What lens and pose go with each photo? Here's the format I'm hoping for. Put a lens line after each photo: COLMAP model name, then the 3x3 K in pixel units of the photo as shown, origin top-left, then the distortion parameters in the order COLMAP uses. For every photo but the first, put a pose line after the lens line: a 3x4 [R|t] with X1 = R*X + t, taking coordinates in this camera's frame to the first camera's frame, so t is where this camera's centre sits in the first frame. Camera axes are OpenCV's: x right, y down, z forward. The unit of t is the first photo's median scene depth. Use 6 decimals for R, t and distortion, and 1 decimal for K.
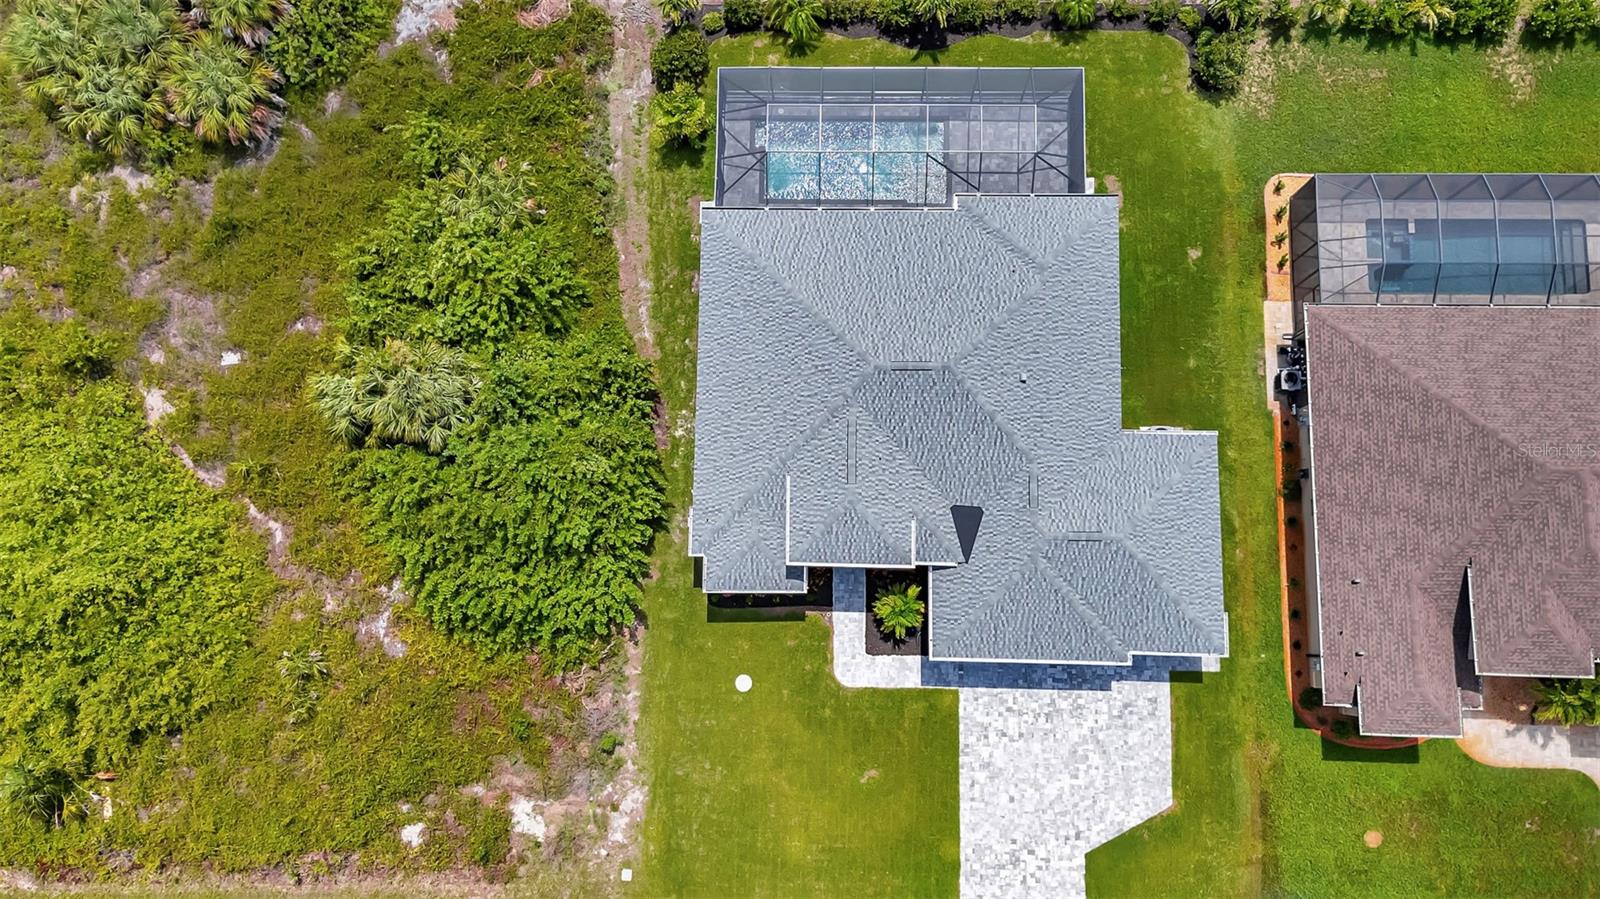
lens RADIAL K [[1213.0, 0, 805.2], [0, 1213.0, 454.2], [0, 0, 1]] dist [0.048520, -0.024097]
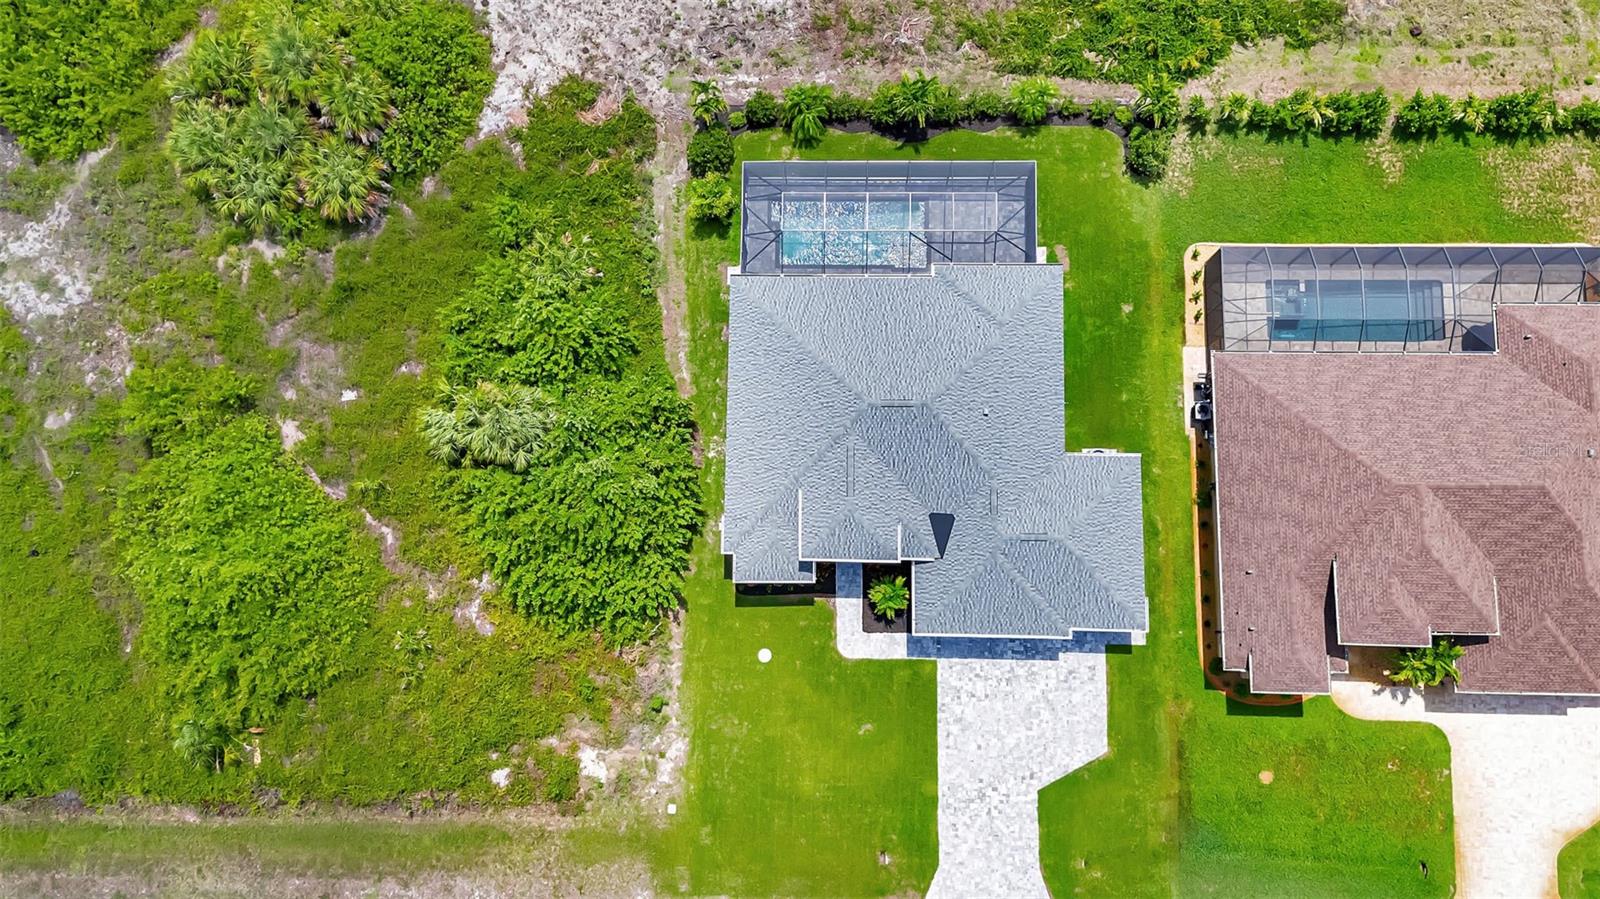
lens RADIAL K [[1213.0, 0, 802.5], [0, 1213.0, 444.8], [0, 0, 1]] dist [0.048520, -0.024097]
pose [[0.999985, -0.003140, -0.004568, -0.005523], [0.003097, 0.999952, -0.009333, -0.016563], [0.004597, 0.009319, 0.999946, -0.251917]]
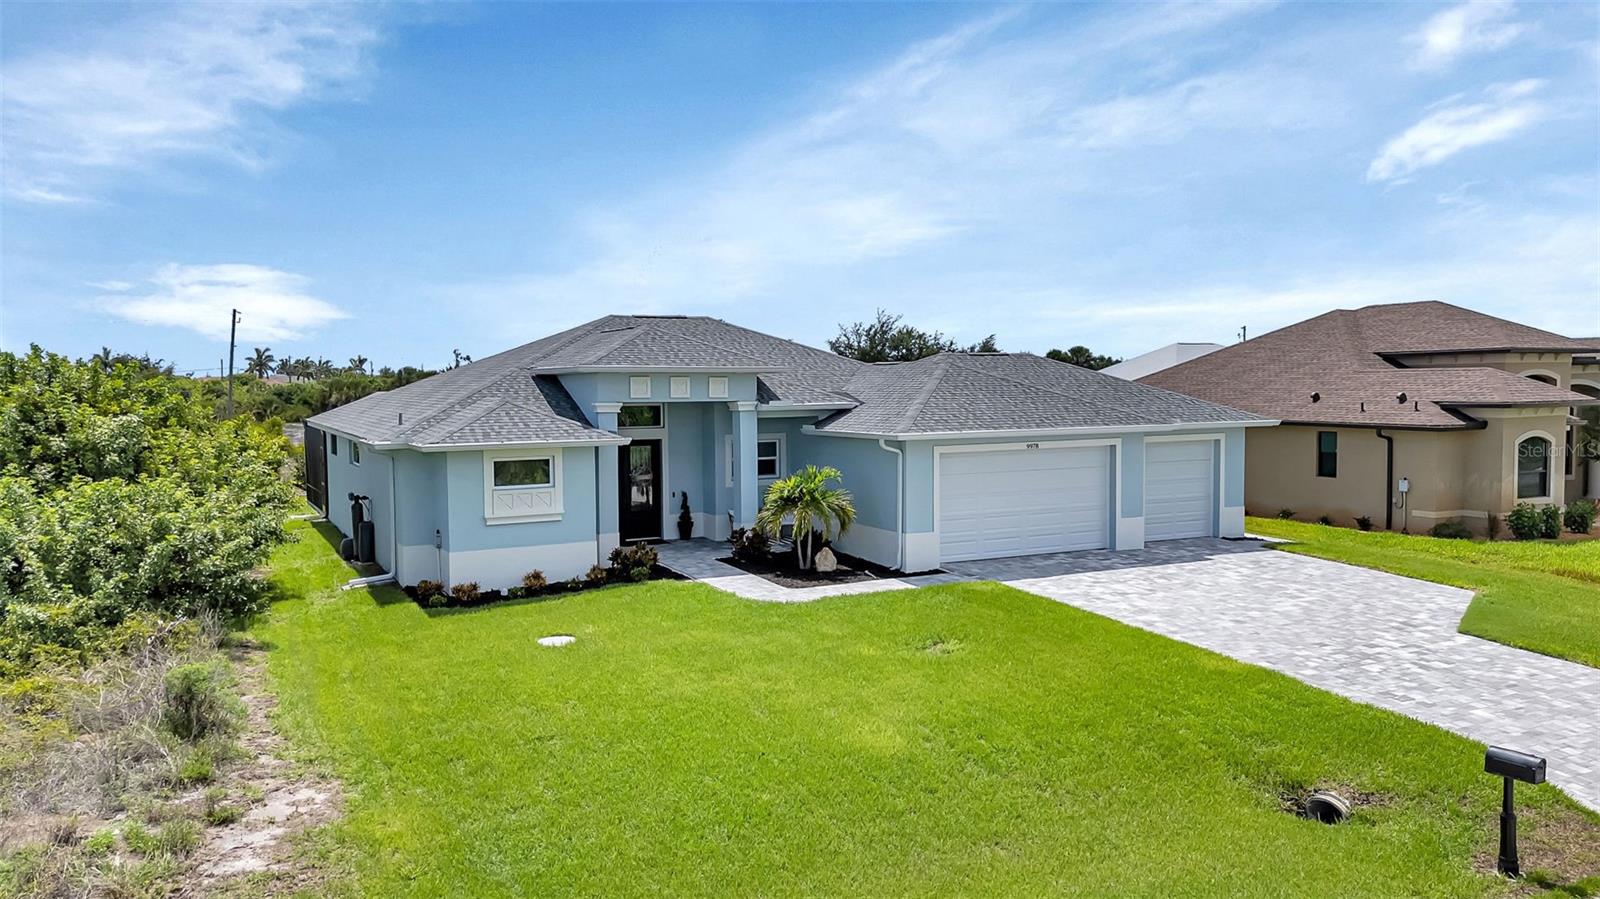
lens RADIAL K [[1213.0, 0, 802.4], [0, 1213.0, 452.4], [0, 0, 1]] dist [0.048520, -0.024097]
pose [[0.877159, -0.007570, 0.480141, -0.173491], [0.472629, 0.190465, -0.860433, 0.564752], [-0.084937, 0.981665, 0.170646, 0.866582]]
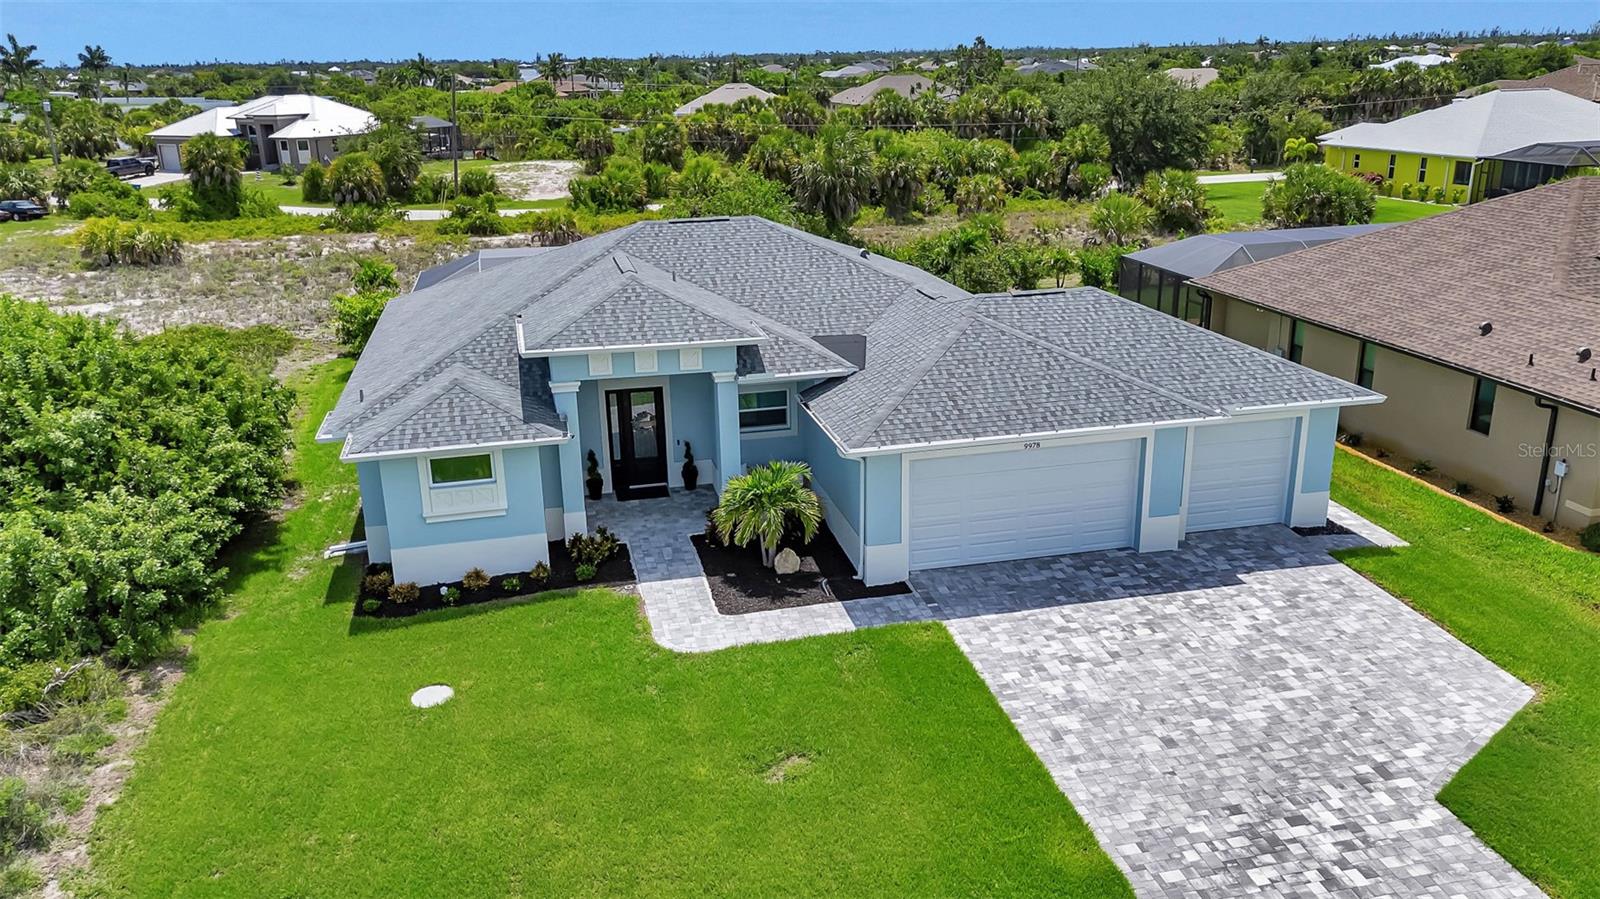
lens RADIAL K [[1213.0, 0, 803.7], [0, 1213.0, 443.1], [0, 0, 1]] dist [0.048520, -0.024097]
pose [[0.969517, -0.064747, 0.236313, -0.021627], [0.241092, 0.424140, -0.872915, 0.536033], [-0.043711, 0.903279, 0.426821, 0.750536]]
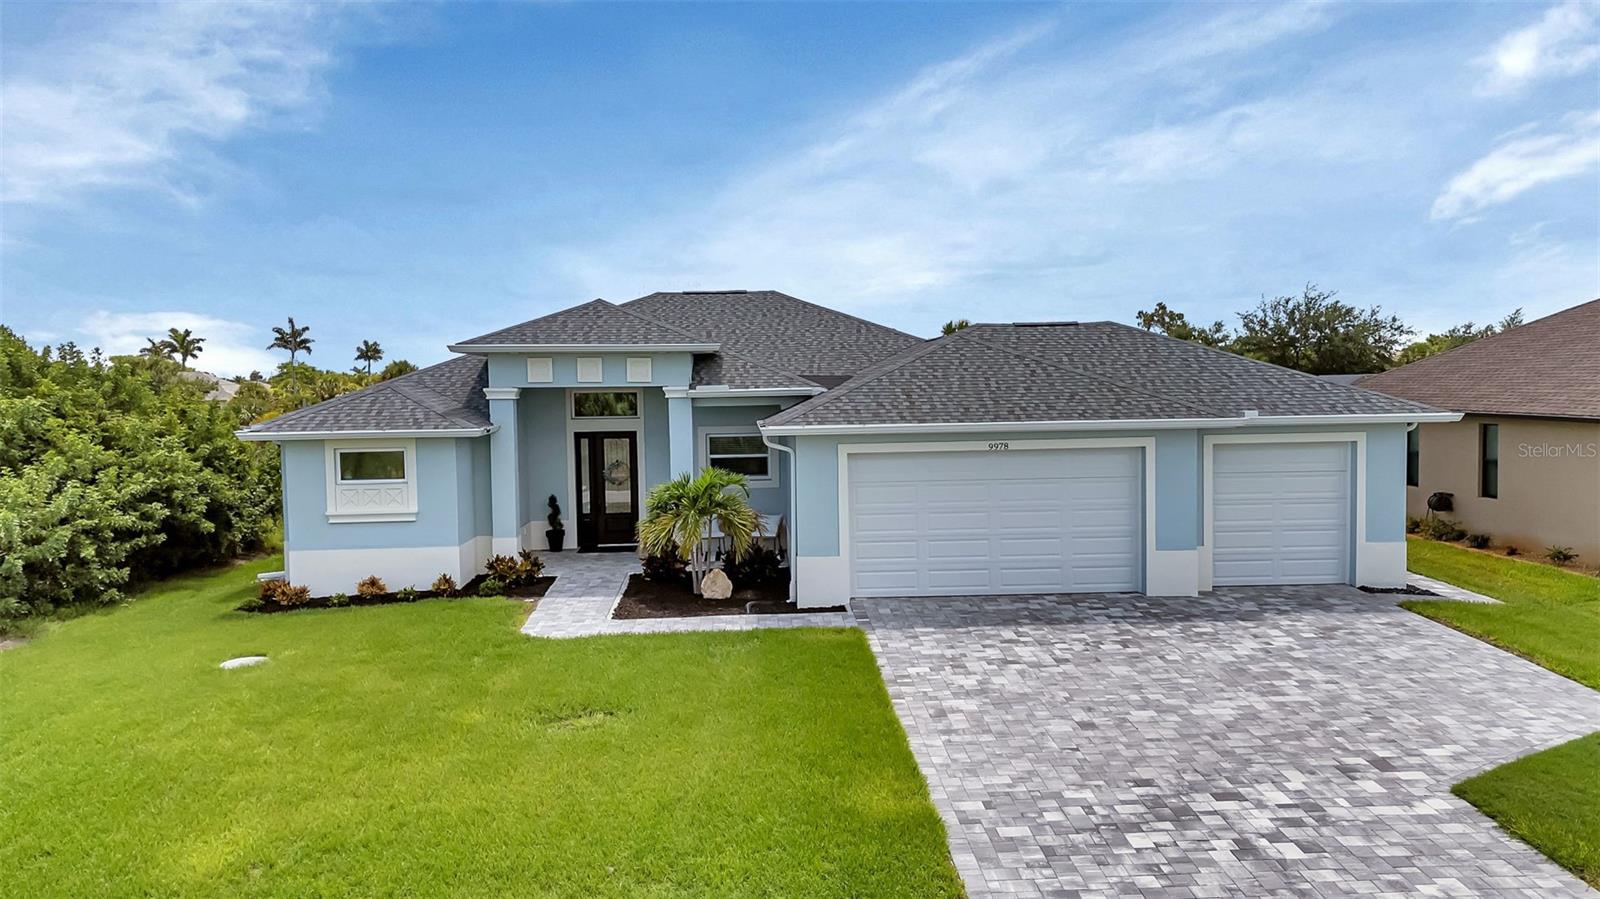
lens RADIAL K [[1213.0, 0, 805.1], [0, 1213.0, 435.8], [0, 0, 1]] dist [0.048520, -0.024097]
pose [[0.997614, 0.009538, 0.068370, 0.084368], [0.065344, 0.188916, -0.979817, 0.530412], [-0.022261, 0.981947, 0.187842, 0.871155]]
